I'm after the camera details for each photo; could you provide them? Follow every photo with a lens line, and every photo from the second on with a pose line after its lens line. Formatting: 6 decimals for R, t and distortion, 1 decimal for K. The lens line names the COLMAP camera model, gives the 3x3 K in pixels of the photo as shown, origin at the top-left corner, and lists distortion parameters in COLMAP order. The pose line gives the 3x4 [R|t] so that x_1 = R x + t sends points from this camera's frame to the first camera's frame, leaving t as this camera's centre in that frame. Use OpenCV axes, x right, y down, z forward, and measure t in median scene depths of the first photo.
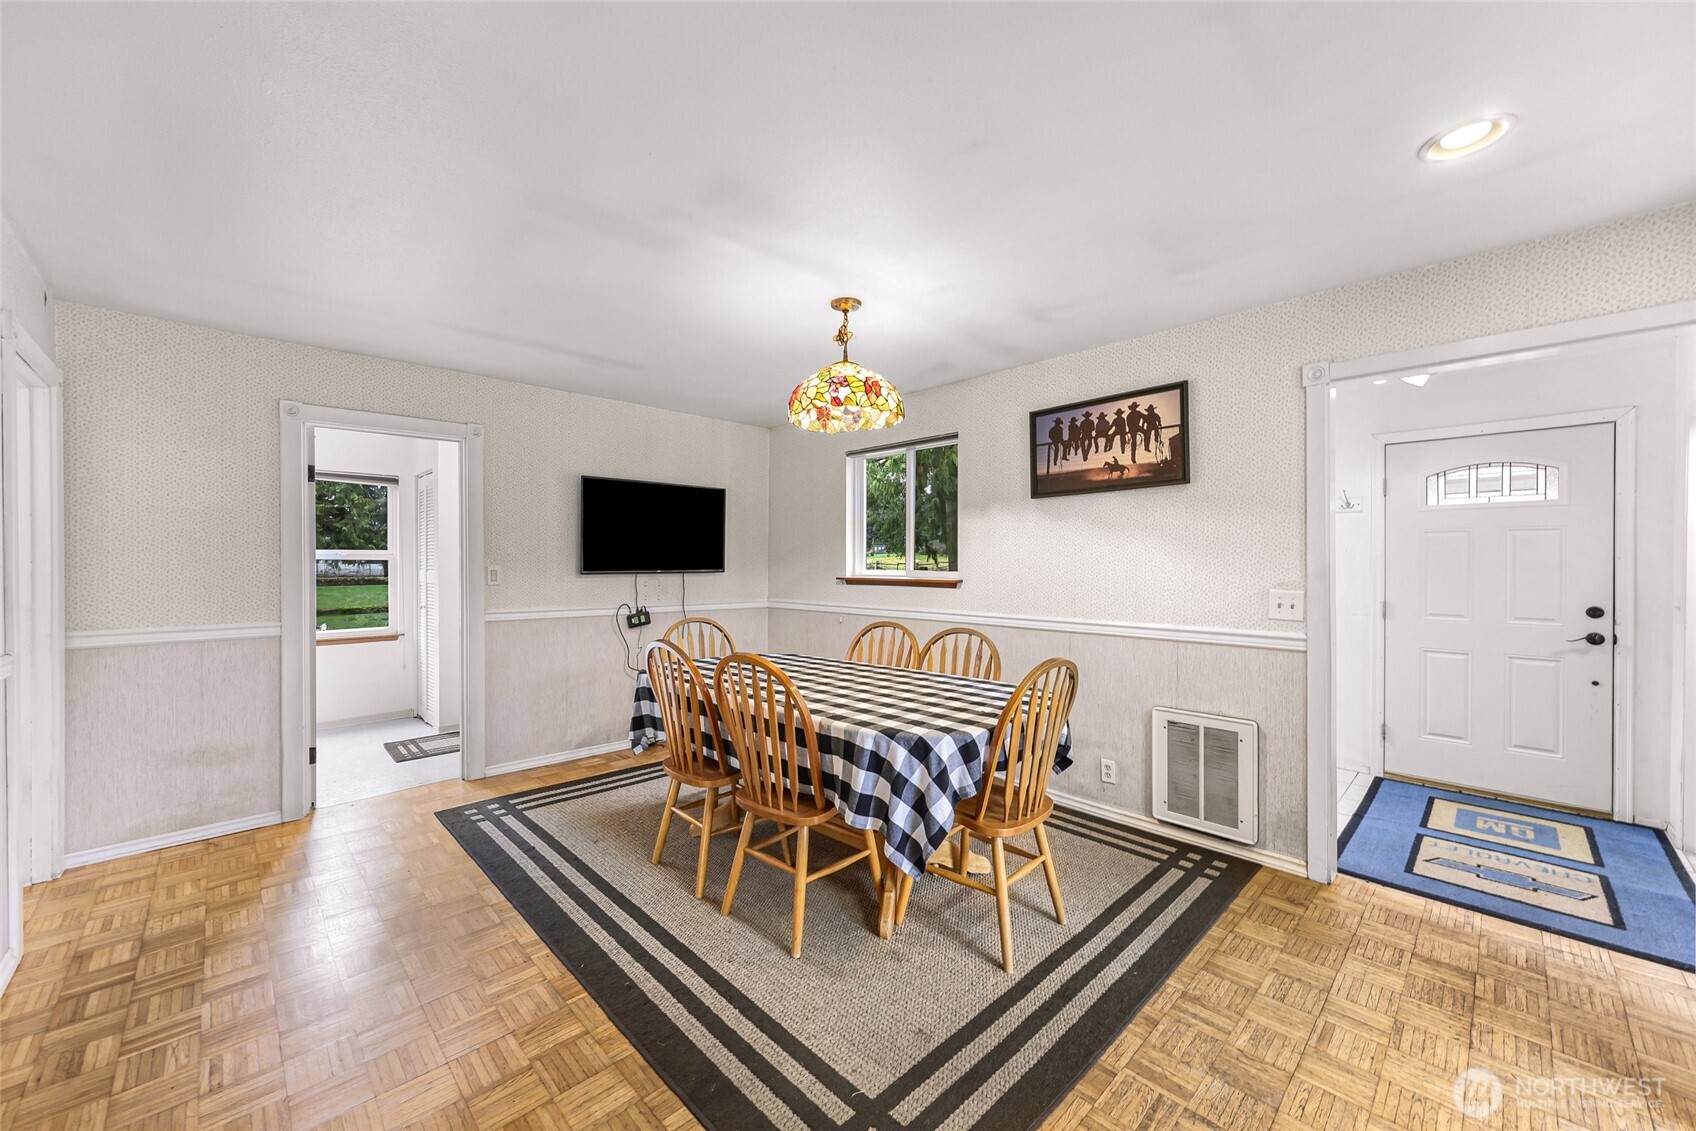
lens RADIAL K [[635.8, 0, 848.5], [0, 635.8, 562.3], [0, 0, 1]] dist [-0.001101, 0.000085]
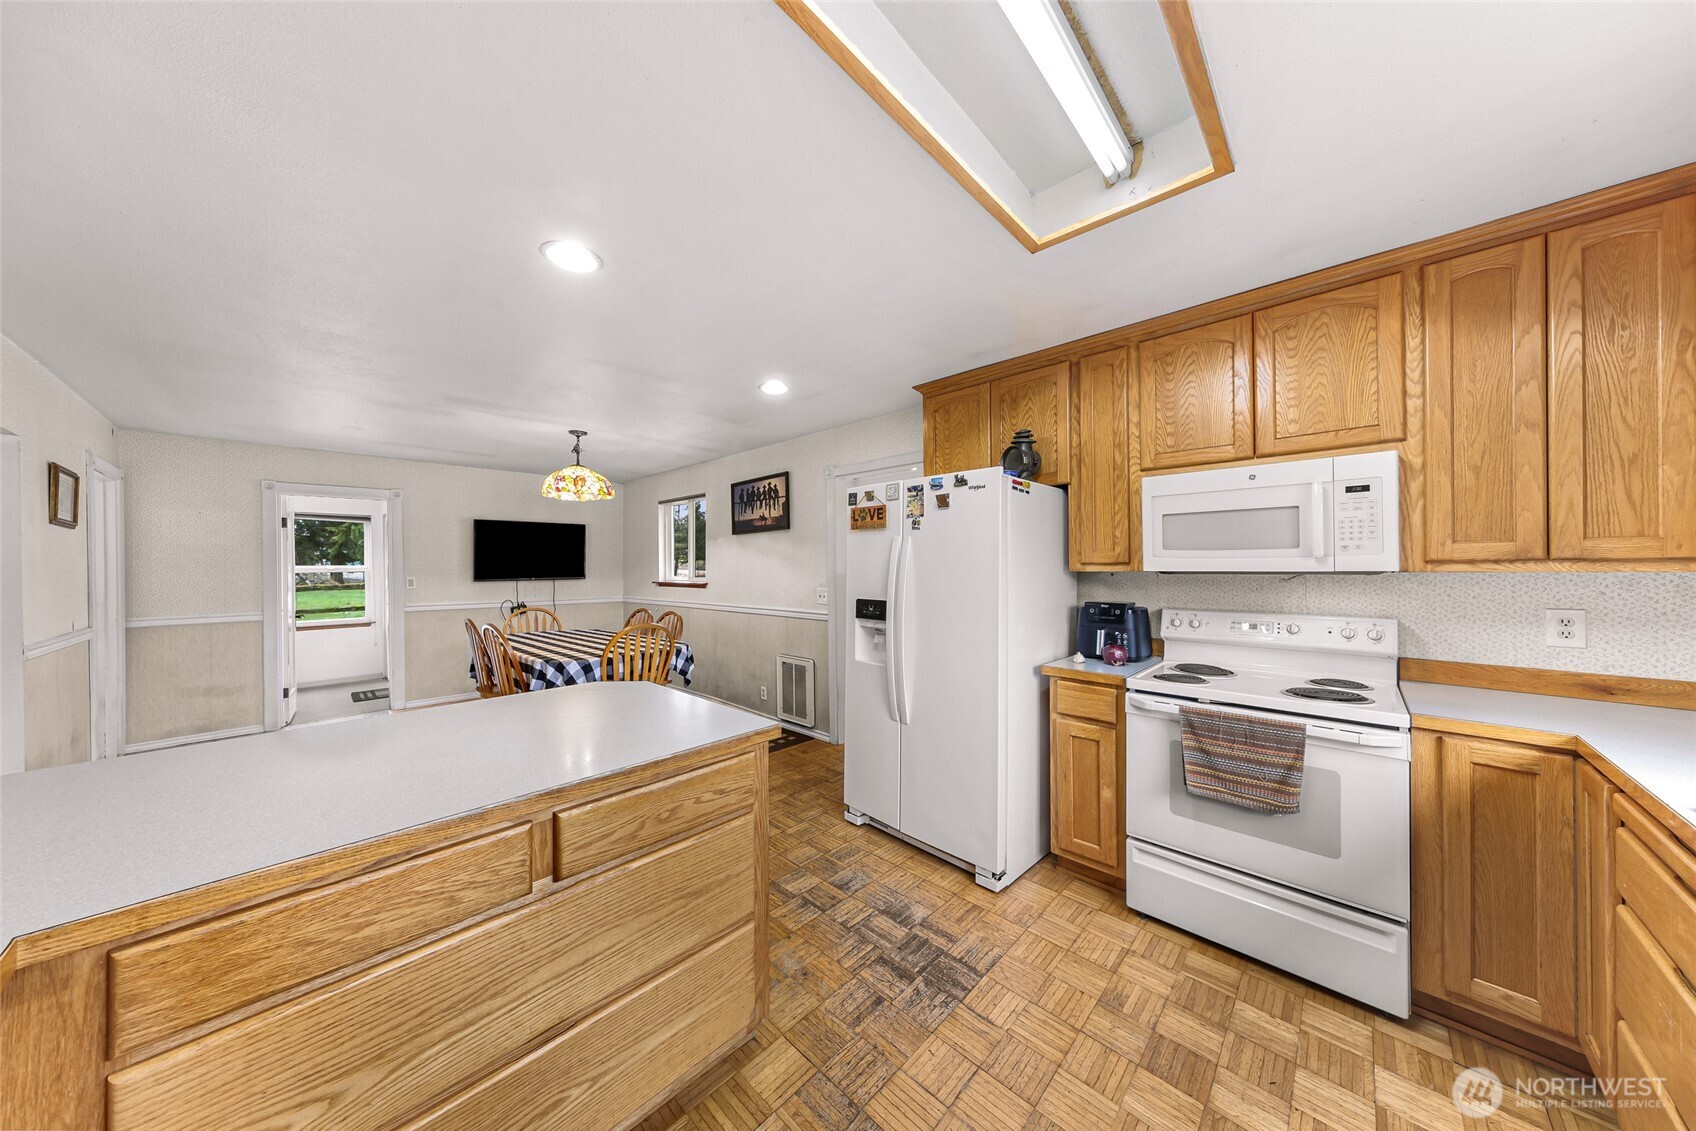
lens RADIAL K [[520.4, 0, 844.0], [0, 520.4, 563.9], [0, 0, 1]] dist [0.000630, -0.000153]
pose [[0.999197, -0.006772, 0.039497, 0.601915], [0.006916, 0.999970, -0.003522, -0.018554], [-0.039472, 0.003793, 0.999213, -0.448455]]
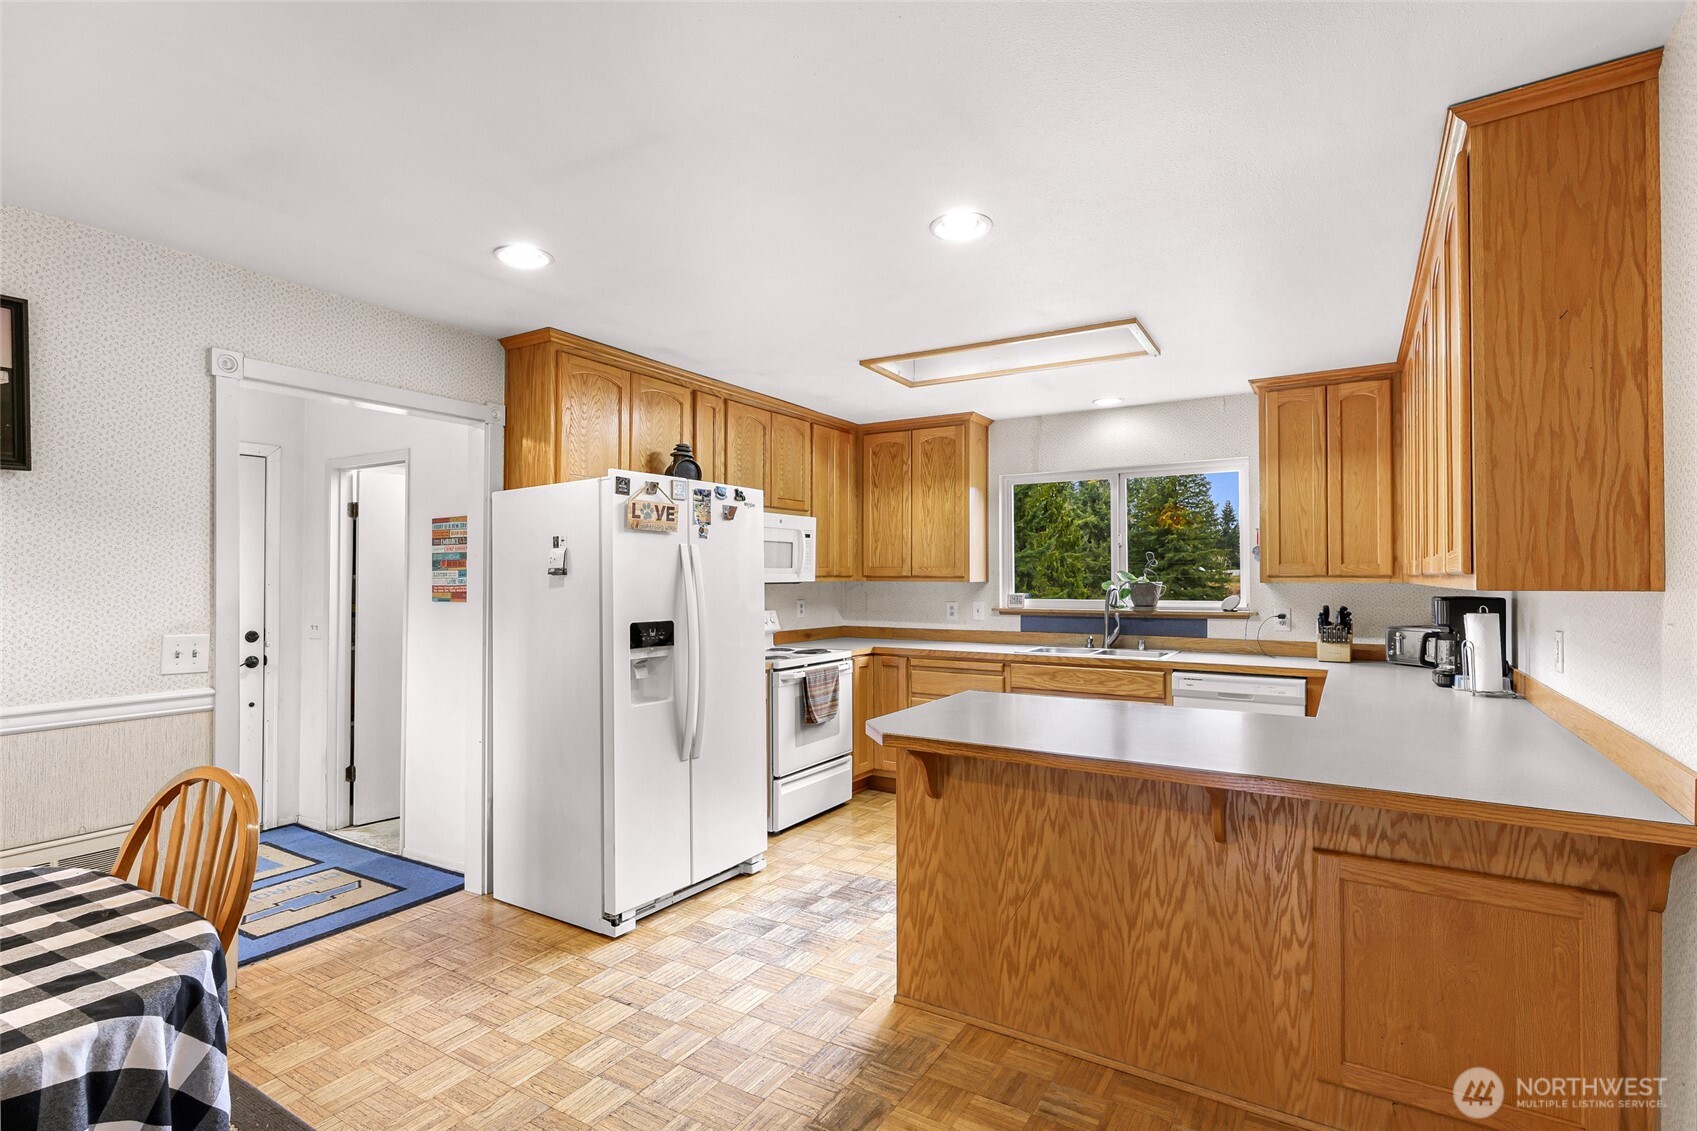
lens RADIAL K [[825.3, 0, 835.0], [0, 825.3, 568.7], [0, 0, 1]] dist [0.001632, -0.000139]
pose [[-0.229505, 0.007652, 0.973277, -0.390717], [0.001885, 0.999971, -0.007417, -0.021712], [-0.973306, 0.000133, -0.229512, 0.409437]]
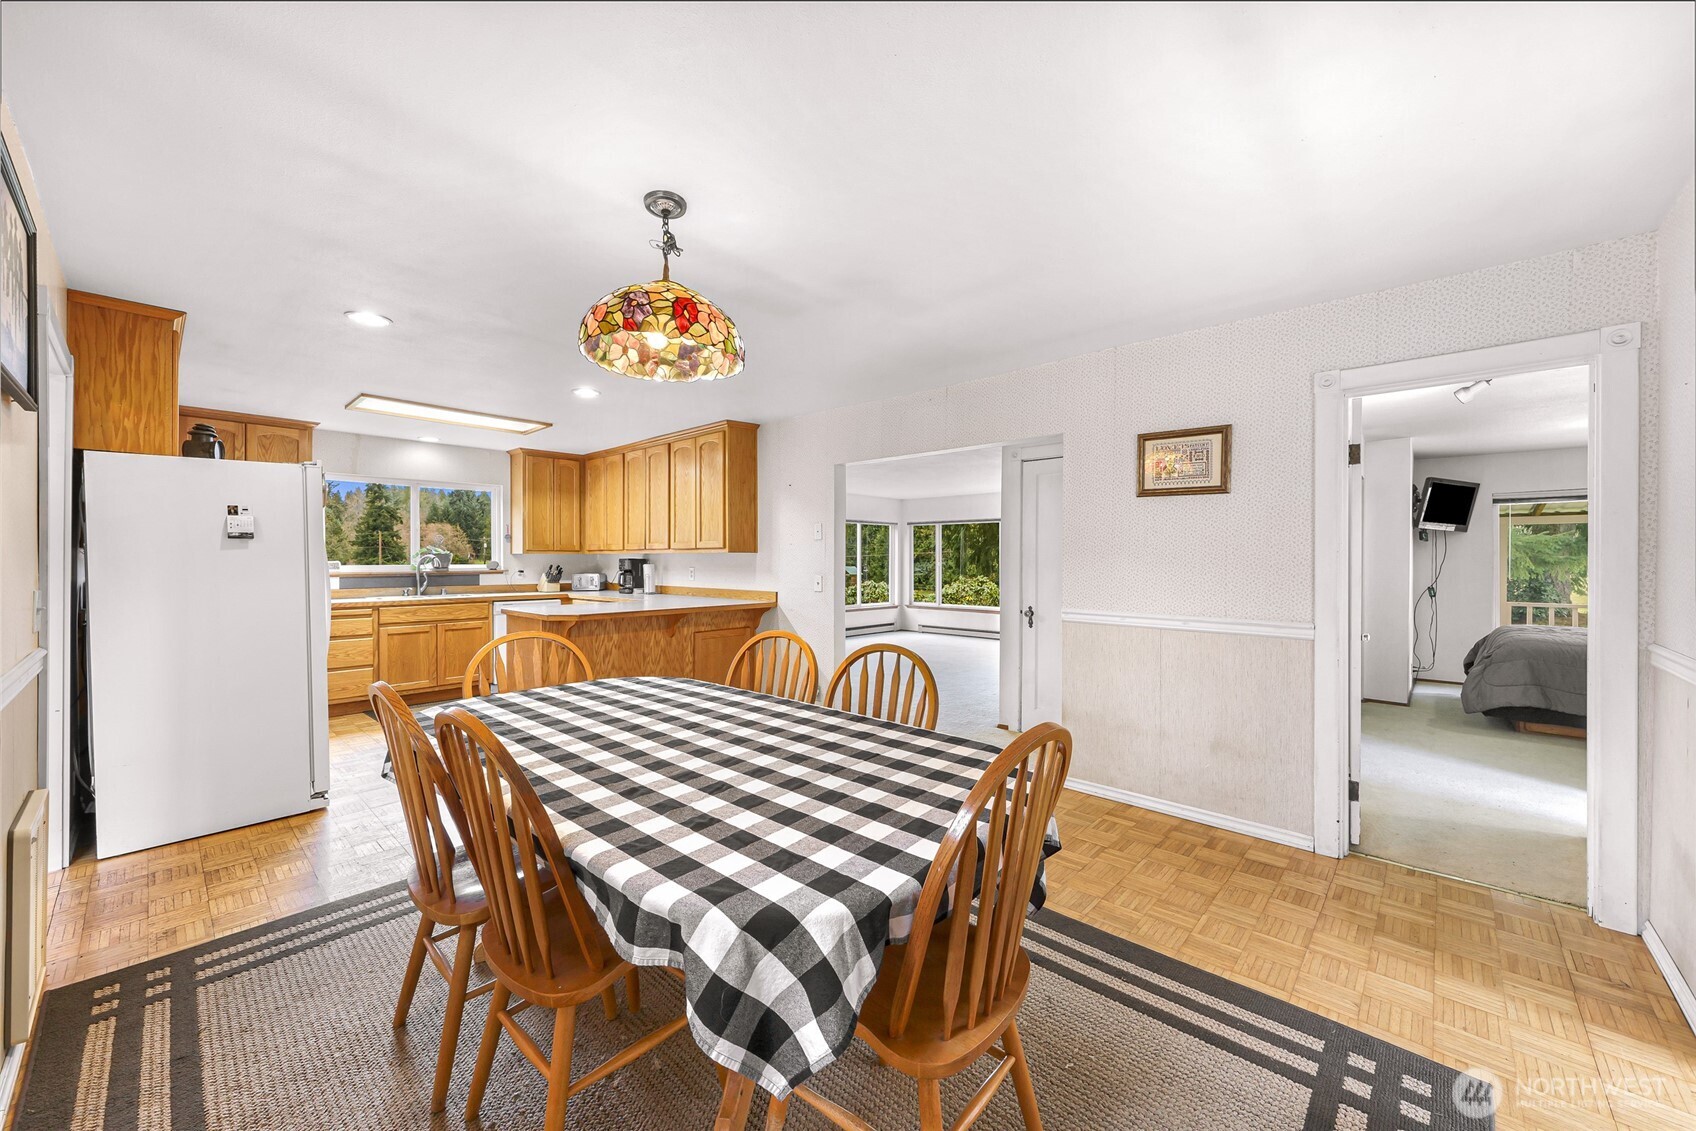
lens RADIAL K [[655.8, 0, 846.4], [0, 655.8, 563.5], [0, 0, 1]] dist [0.000395, 0.000081]
pose [[-0.998884, -0.003814, -0.047074, -0.156968], [-0.004153, 0.999966, 0.007109, 0.005016], [0.047046, 0.007297, -0.998866, 1.547391]]
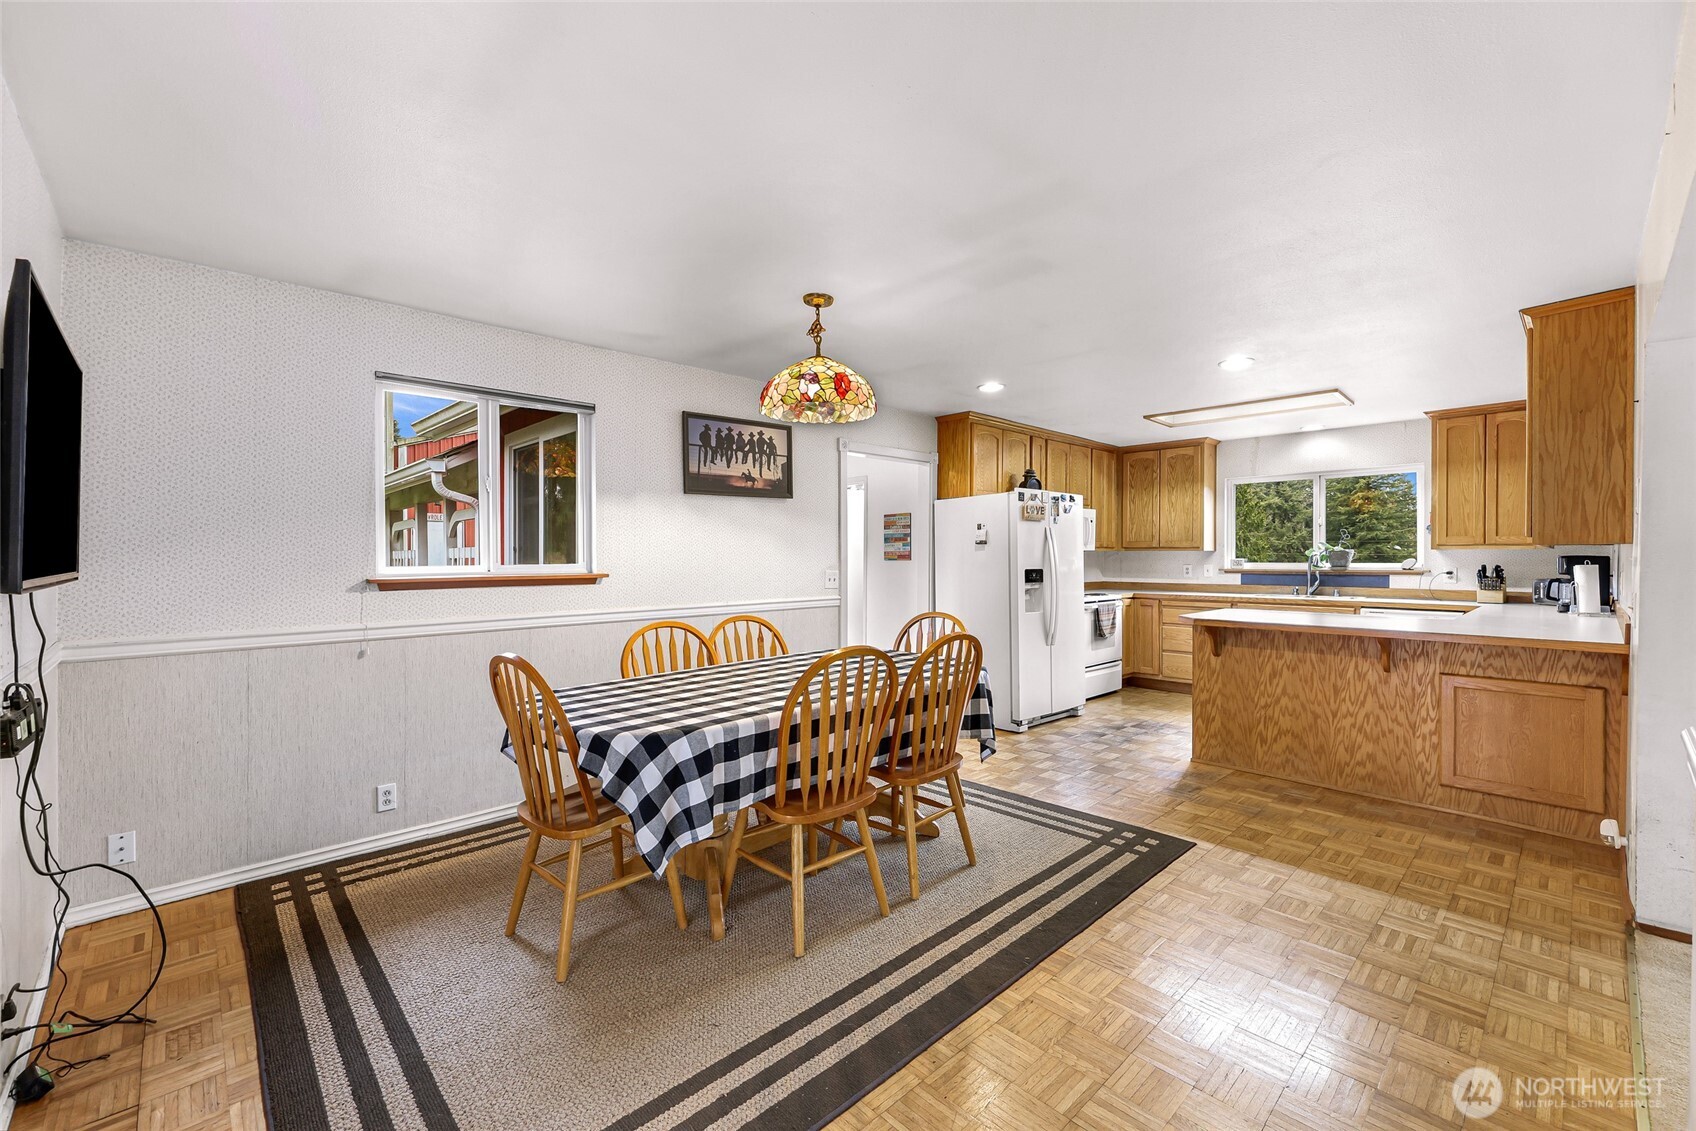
lens RADIAL K [[695.4, 0, 825.6], [0, 695.4, 561.6], [0, 0, 1]] dist [0.000358, 0.000589]
pose [[0.038976, -0.010316, 0.999187, -0.976337], [0.002144, 0.999945, 0.010240, 0.001742], [-0.999238, 0.001743, 0.038996, 0.821260]]
